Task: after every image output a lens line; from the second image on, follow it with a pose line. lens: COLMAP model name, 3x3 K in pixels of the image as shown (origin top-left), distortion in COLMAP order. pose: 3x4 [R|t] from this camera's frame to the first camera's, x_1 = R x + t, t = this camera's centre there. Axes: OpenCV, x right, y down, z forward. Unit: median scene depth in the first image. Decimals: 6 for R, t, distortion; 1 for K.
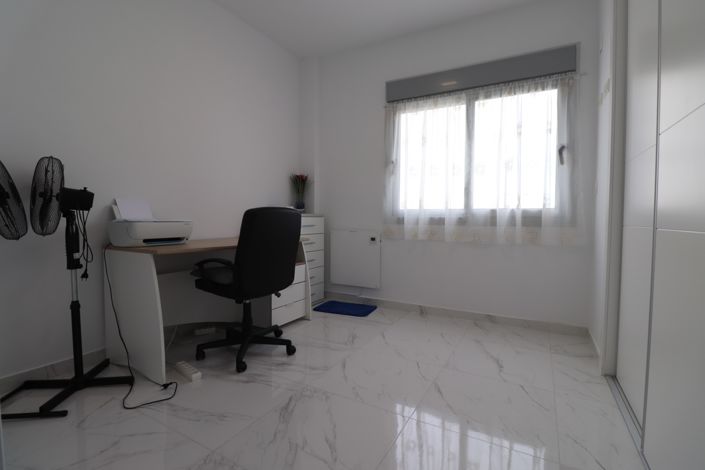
lens RADIAL K [[327.8, 0, 353.8], [0, 327.8, 234.3], [0, 0, 1]] dist [-0.006533, -0.005867]
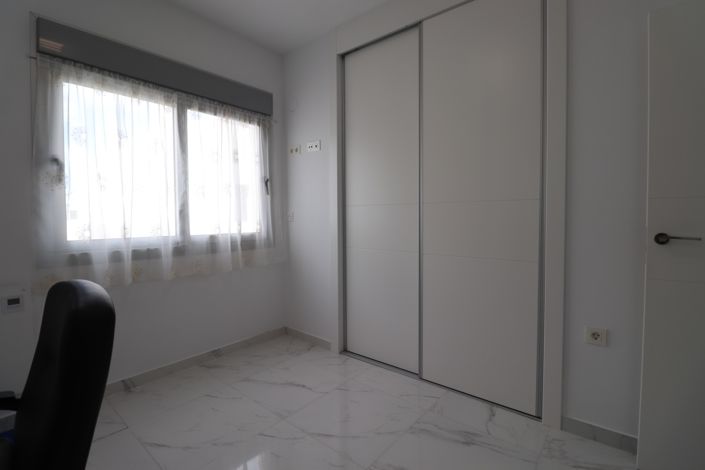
lens RADIAL K [[327.8, 0, 353.5], [0, 327.8, 230.9], [0, 0, 1]] dist [-0.006533, -0.005867]
pose [[0.183294, -0.049217, 0.981825, -0.396414], [0.060077, 0.997440, 0.038784, -0.098406], [-0.981221, 0.051876, 0.185781, 0.435355]]
